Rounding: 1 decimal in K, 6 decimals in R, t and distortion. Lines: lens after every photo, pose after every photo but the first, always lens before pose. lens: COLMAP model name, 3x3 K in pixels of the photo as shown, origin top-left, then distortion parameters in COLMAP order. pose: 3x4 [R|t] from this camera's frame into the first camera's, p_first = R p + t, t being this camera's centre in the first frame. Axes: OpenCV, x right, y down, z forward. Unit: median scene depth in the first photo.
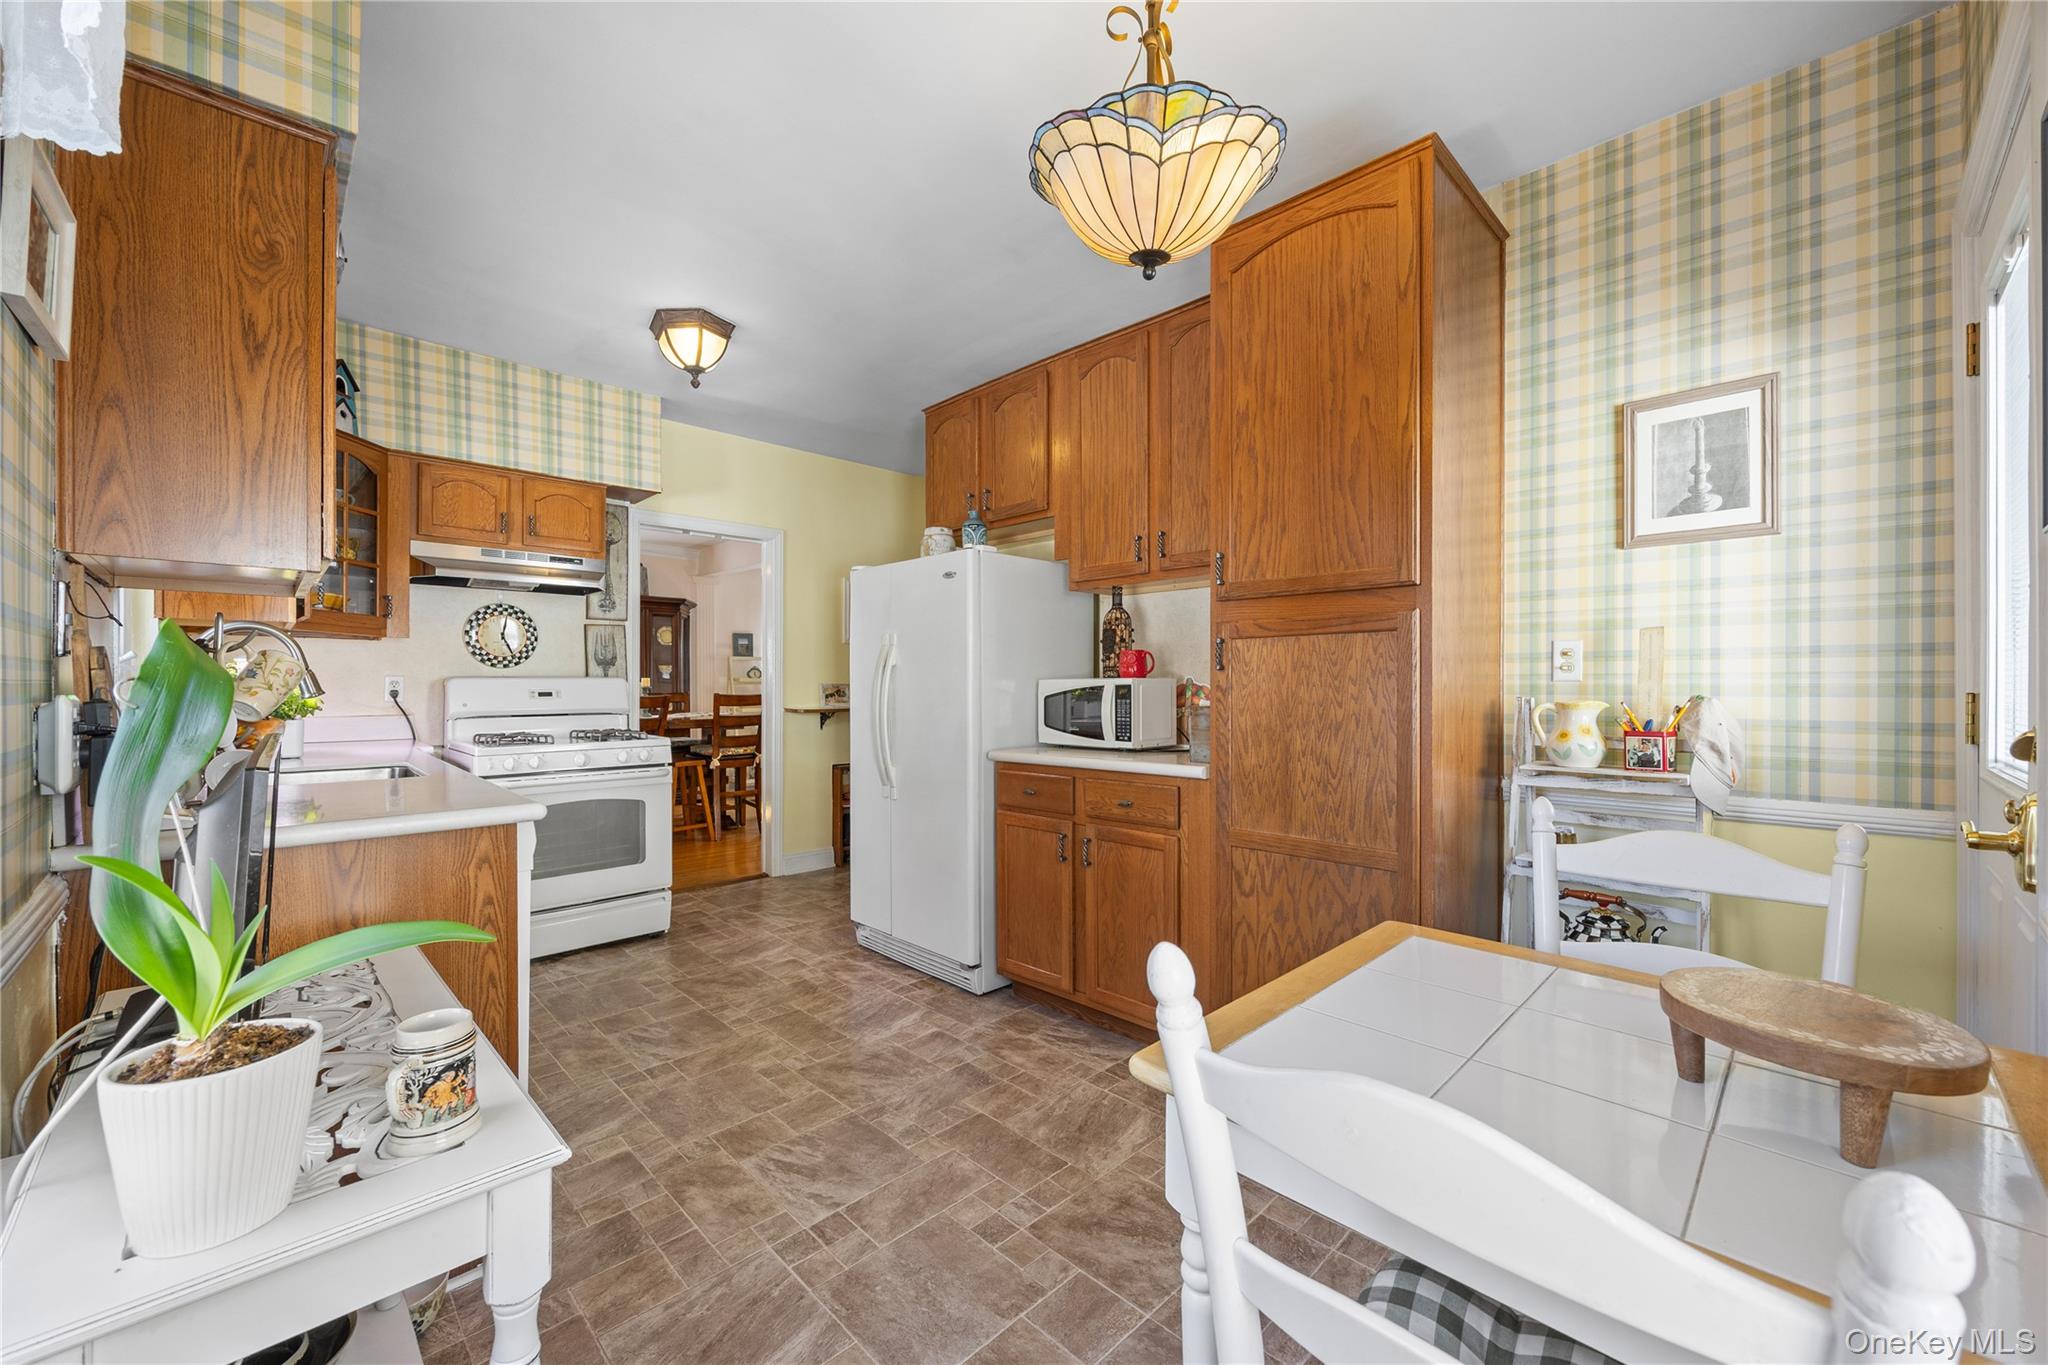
lens RADIAL K [[794.5, 0, 1023.3], [0, 794.5, 687.5], [0, 0, 1]] dist [0.000705, 0.000180]
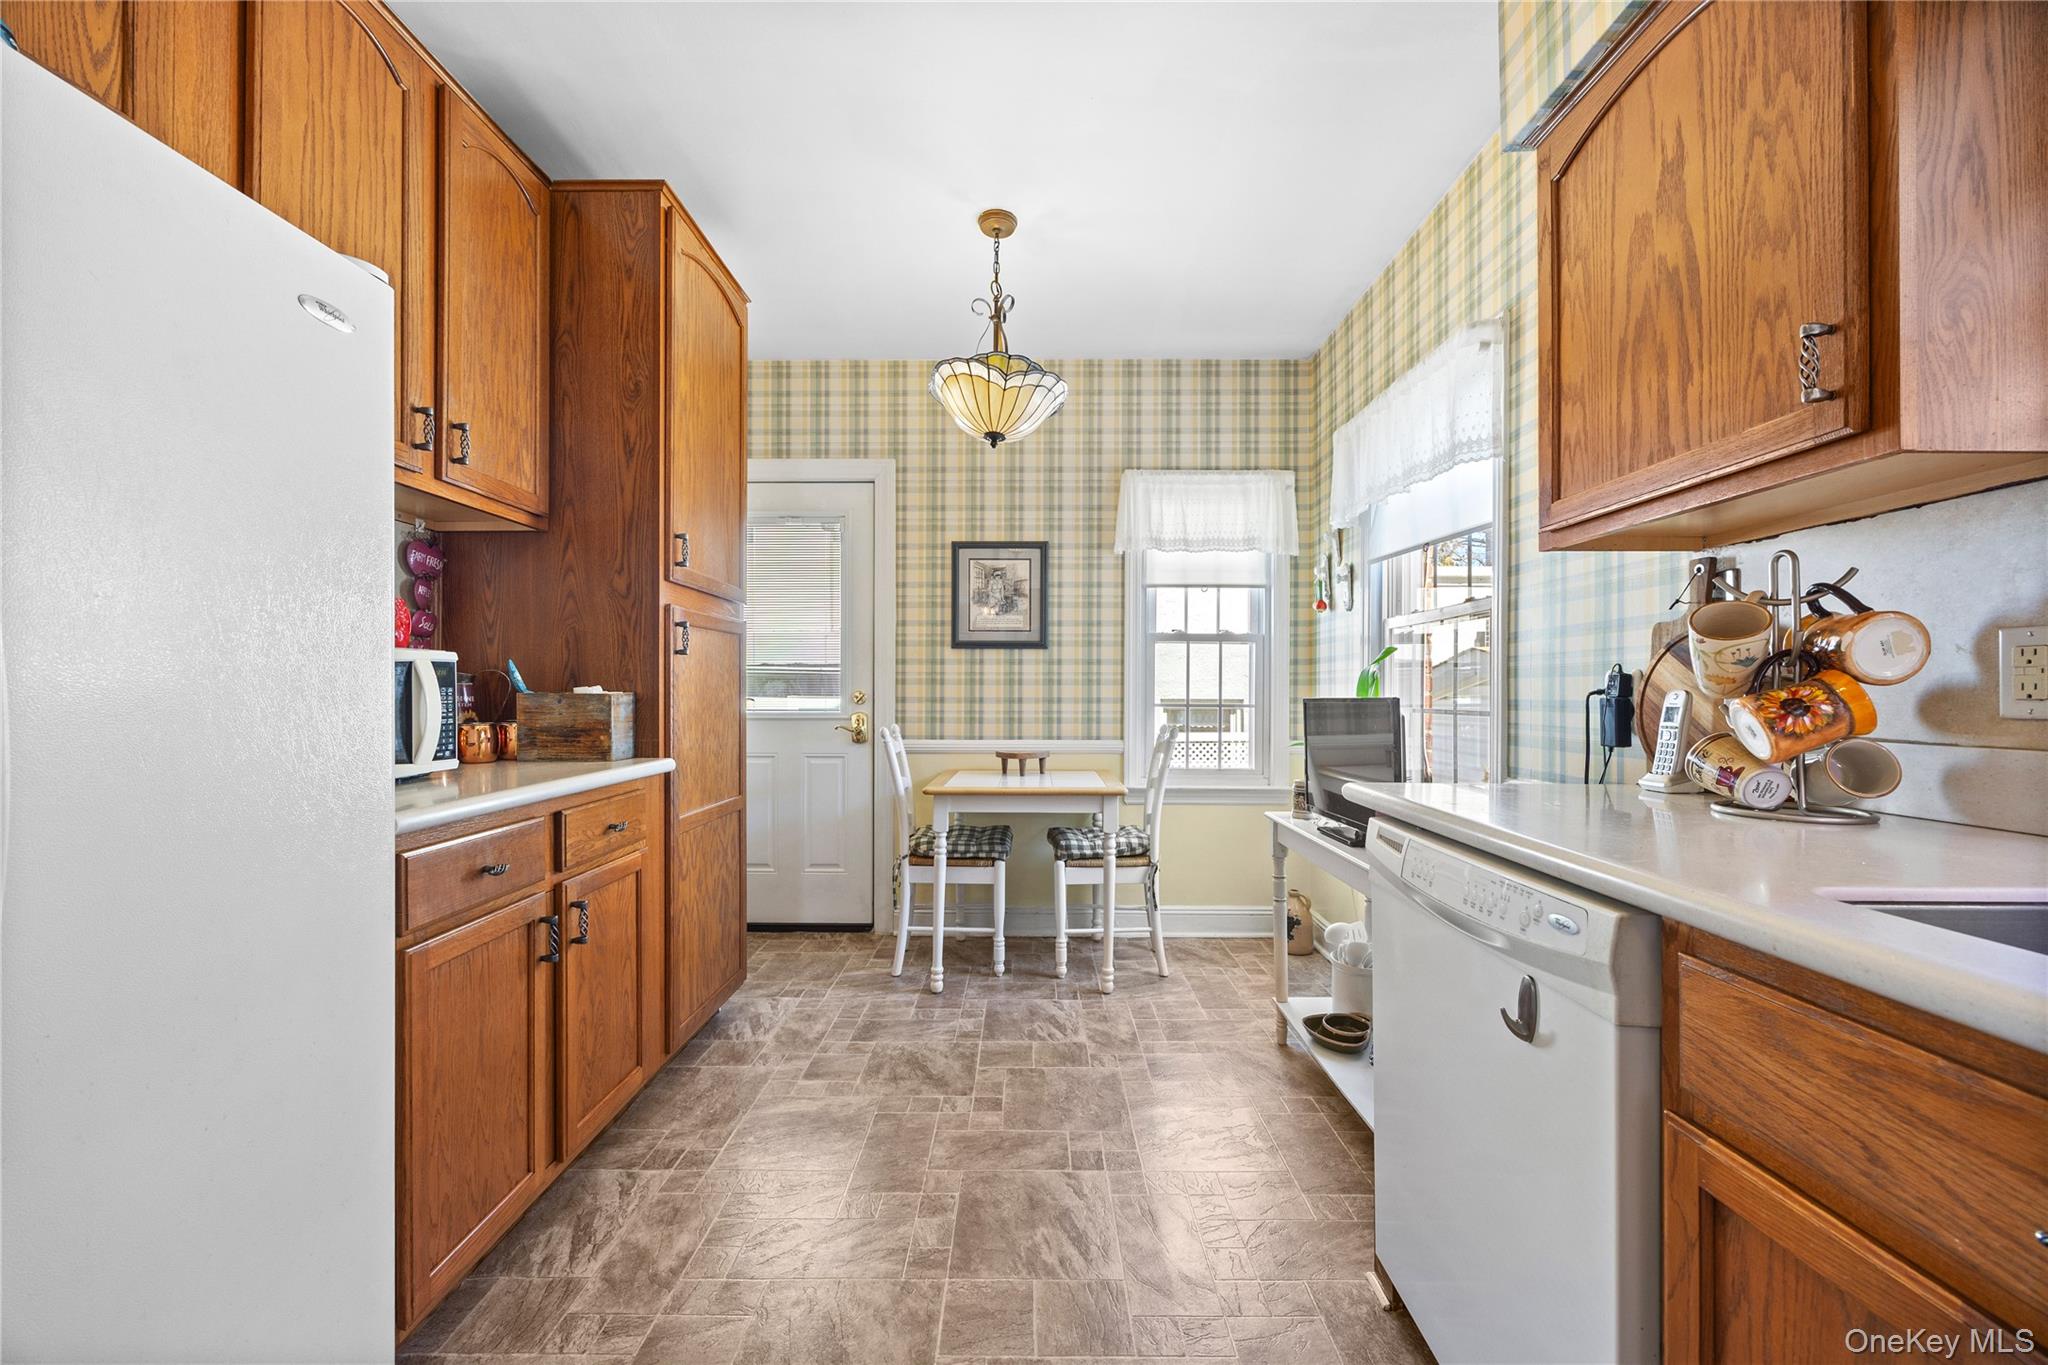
lens RADIAL K [[794.5, 0, 1023.3], [0, 794.5, 687.5], [0, 0, 1]] dist [0.000705, 0.000180]
pose [[-0.706543, 0.001455, 0.707669, -1.042151], [-0.001253, 0.999994, -0.003308, 0.026763], [-0.707669, -0.003224, -0.706537, 1.724871]]
